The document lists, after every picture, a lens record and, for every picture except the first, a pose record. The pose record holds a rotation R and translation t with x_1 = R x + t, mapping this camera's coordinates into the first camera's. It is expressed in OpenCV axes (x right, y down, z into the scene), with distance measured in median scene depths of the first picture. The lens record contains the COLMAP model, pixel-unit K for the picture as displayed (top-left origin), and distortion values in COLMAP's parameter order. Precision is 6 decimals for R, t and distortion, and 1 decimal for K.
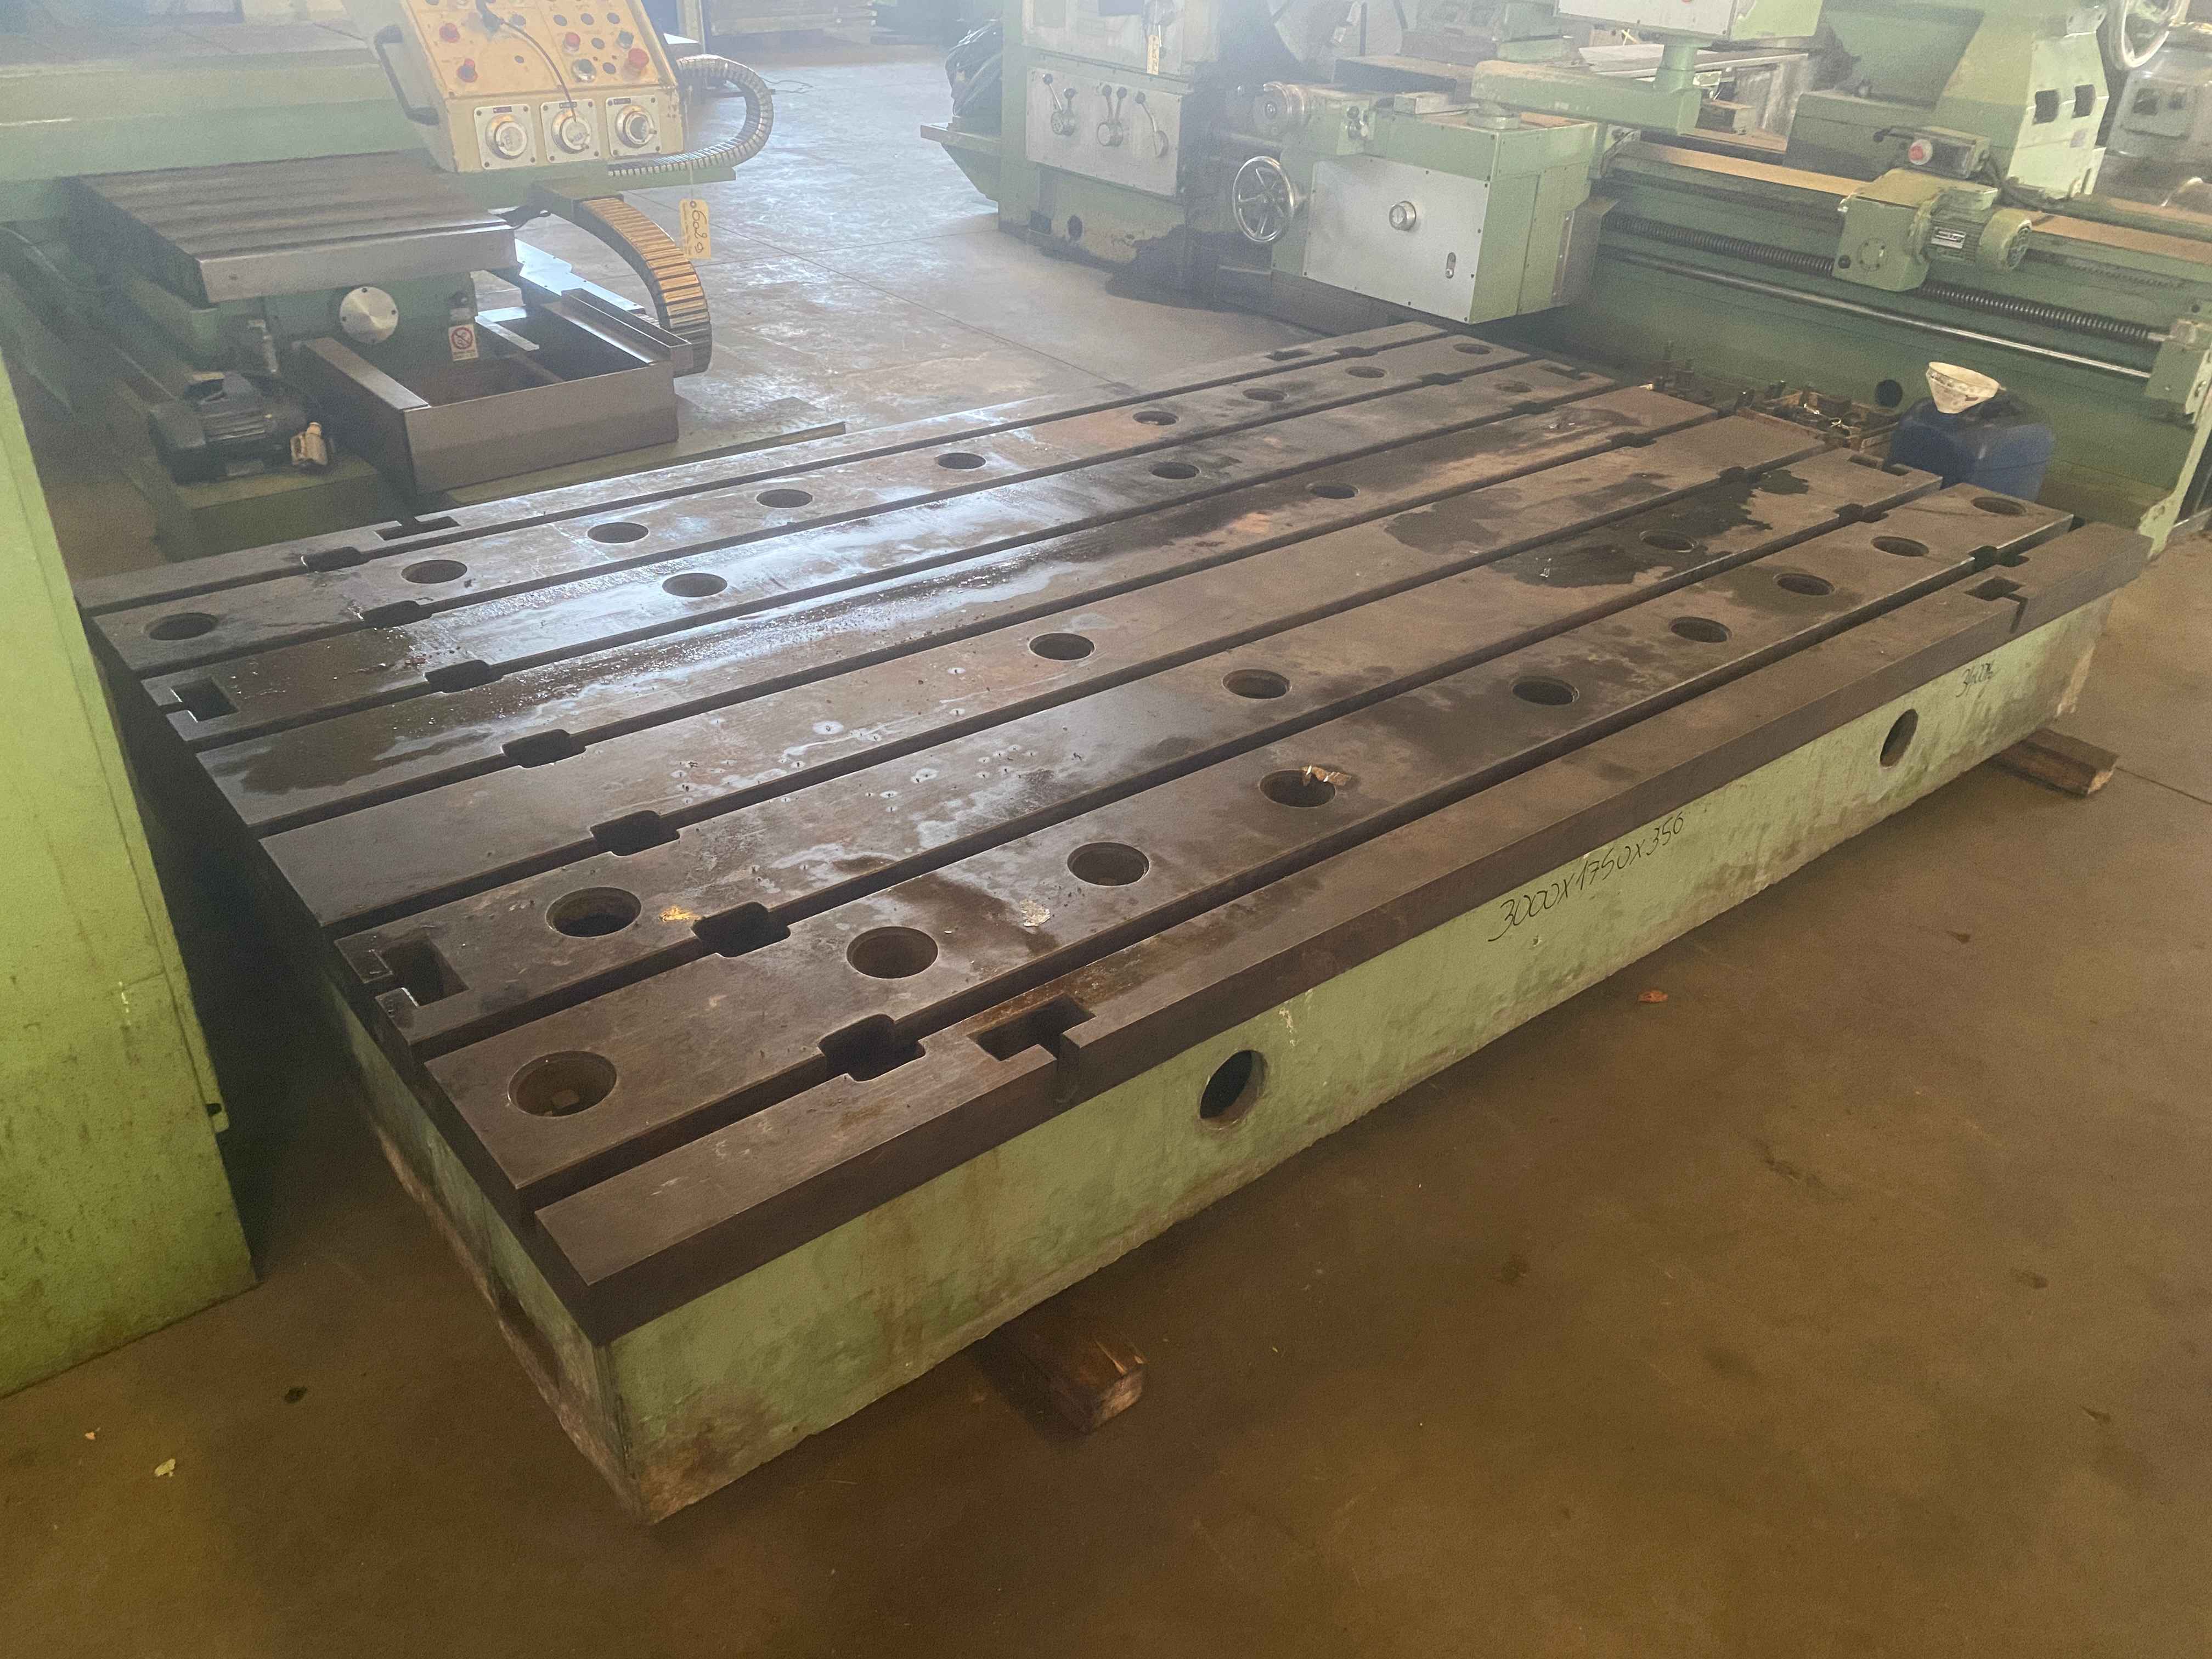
lens RADIAL K [[1685.3, 0, 1106.0], [0, 1685.3, 829.5], [0, 0, 1]] dist [0.071394, -0.128225]
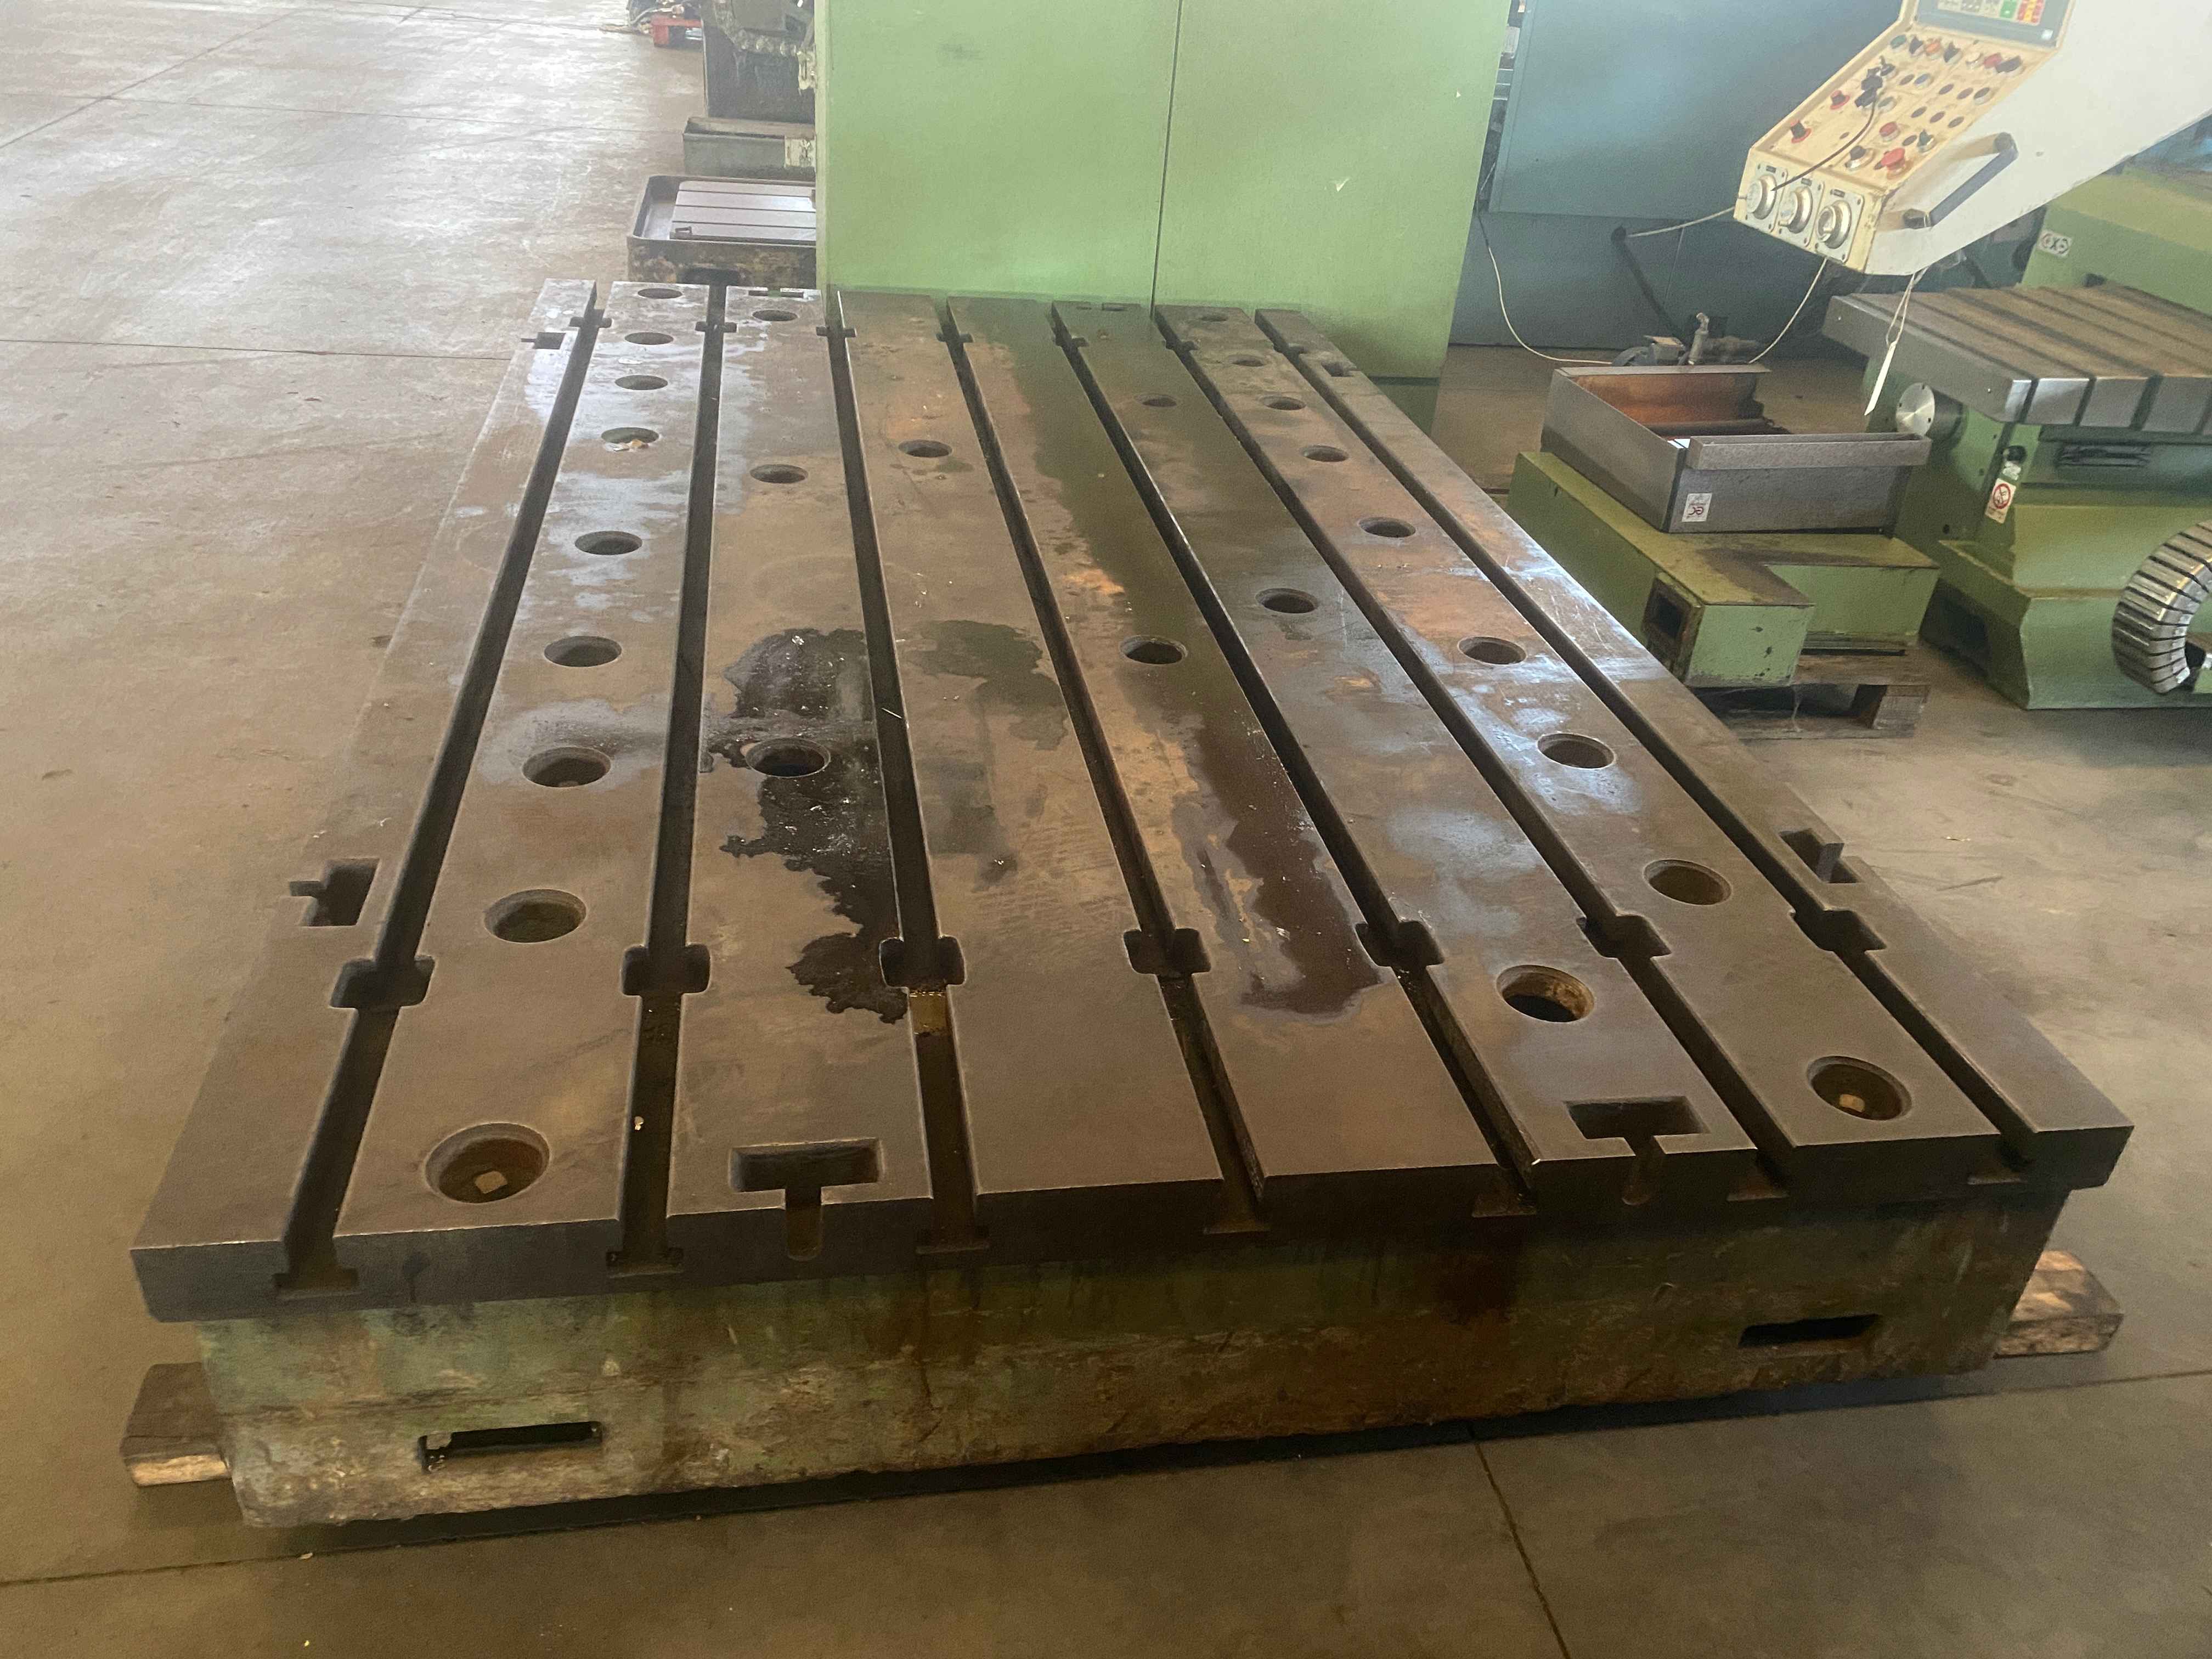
lens RADIAL K [[1685.3, 0, 1106.0], [0, 1685.3, 829.5], [0, 0, 1]] dist [0.071394, -0.128225]
pose [[-0.493776, 0.375760, -0.784212, 0.771727], [-0.524972, 0.590131, 0.613311, -0.607165], [0.693246, 0.714528, -0.094129, 1.106788]]
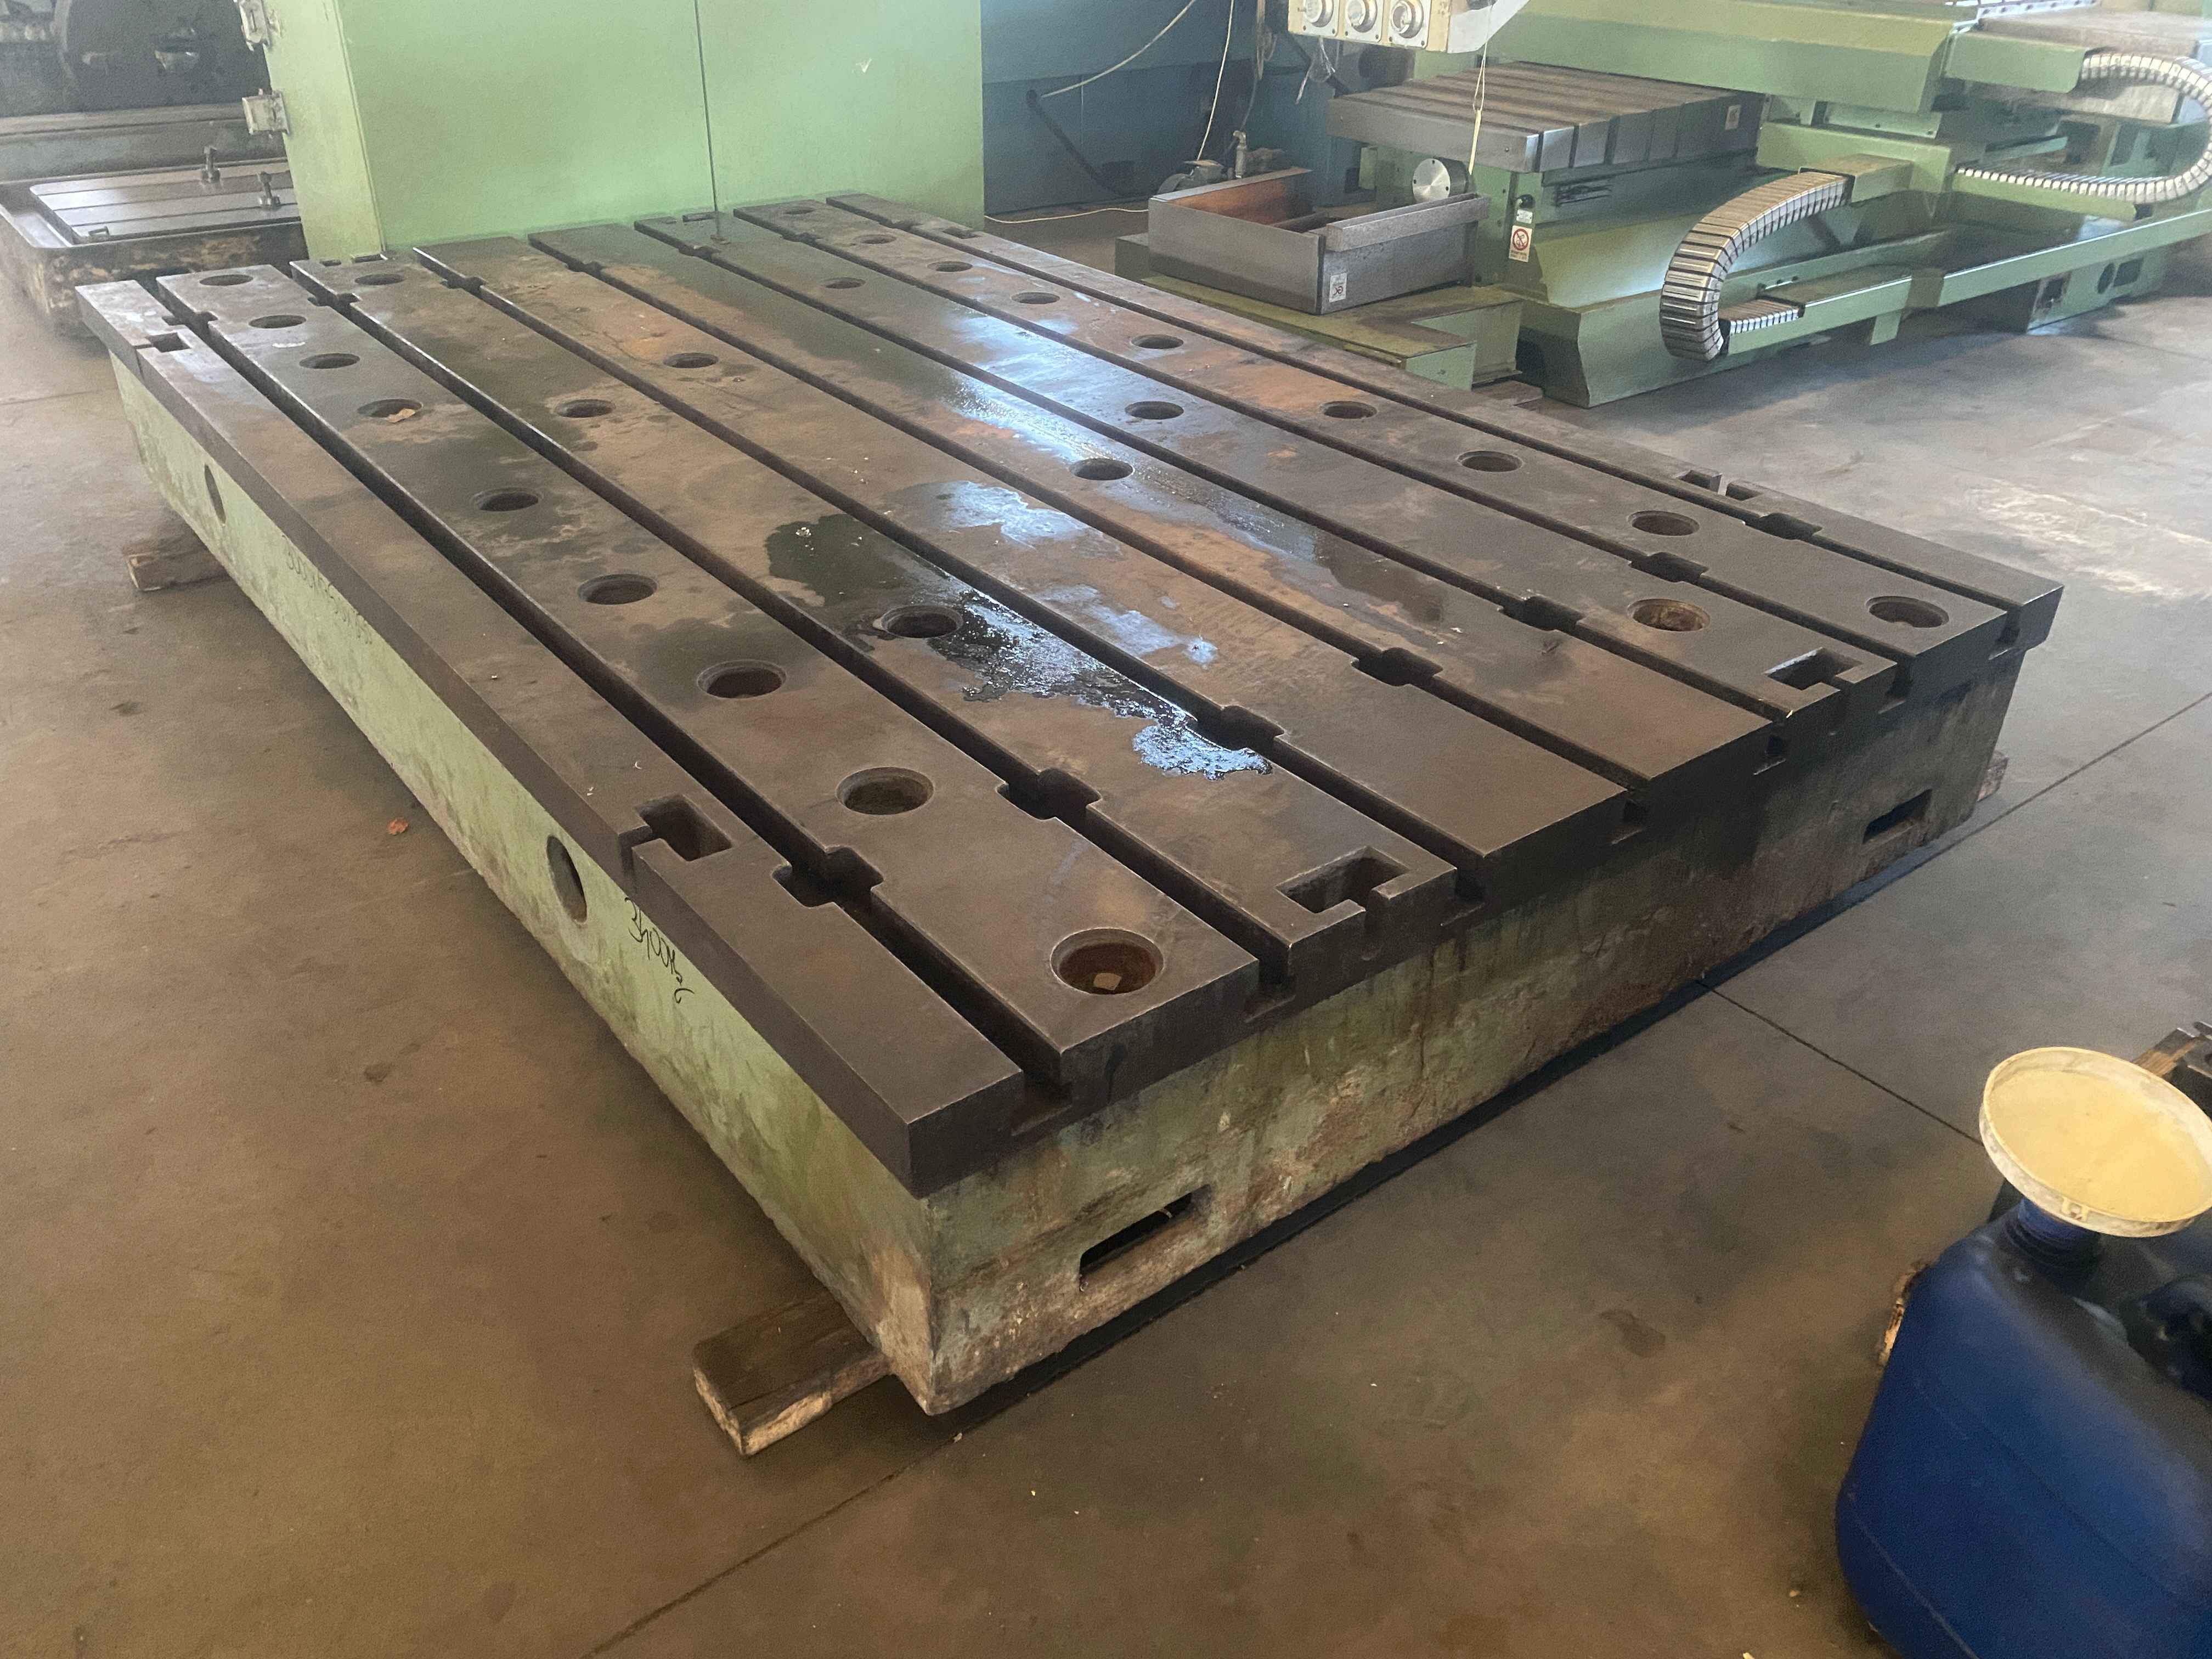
lens RADIAL K [[1706.1, 0, 1092.8], [0, 1706.1, 809.6], [0, 0, 1]] dist [0.034590, -0.045893]
pose [[-0.039070, 0.474091, -0.879608, 0.926365], [-0.525042, 0.739228, 0.421750, -0.420591], [0.850179, 0.478310, 0.220036, 0.887232]]
